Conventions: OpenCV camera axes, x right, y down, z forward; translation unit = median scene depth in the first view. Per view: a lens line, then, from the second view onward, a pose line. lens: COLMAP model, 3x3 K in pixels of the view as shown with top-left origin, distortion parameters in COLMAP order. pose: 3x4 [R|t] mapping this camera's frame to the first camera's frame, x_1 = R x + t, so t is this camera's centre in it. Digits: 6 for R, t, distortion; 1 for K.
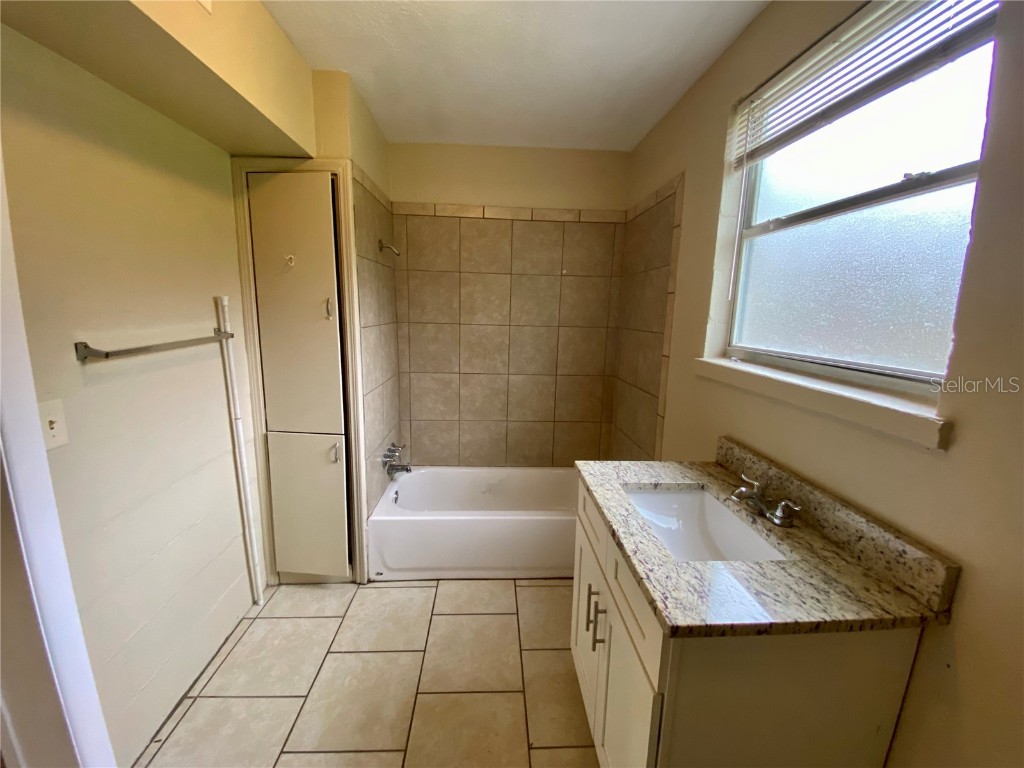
lens RADIAL K [[412.8, 0, 511.6], [0, 412.8, 377.5], [0, 0, 1]] dist [0.037150, -0.034423]
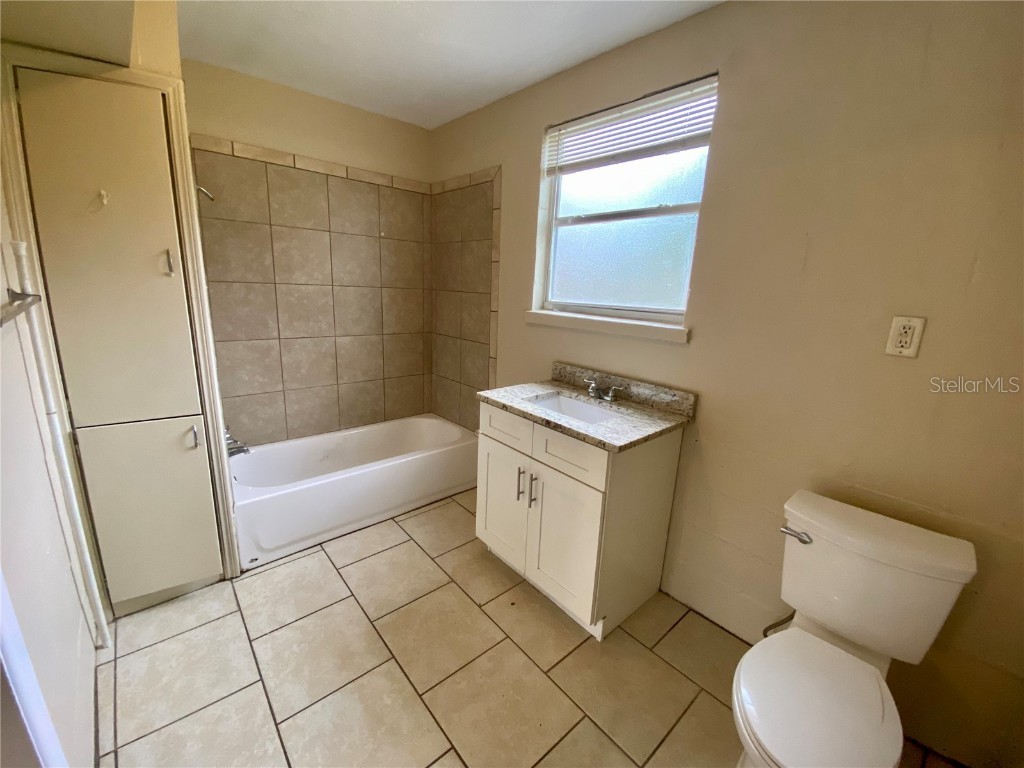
lens RADIAL K [[417.8, 0, 510.5], [0, 417.8, 377.1], [0, 0, 1]] dist [0.037593, -0.028776]
pose [[0.781565, -0.125982, 0.610971, -0.424937], [0.076031, 0.991331, 0.107152, 0.017846], [-0.619174, -0.037293, 0.784368, -0.064877]]
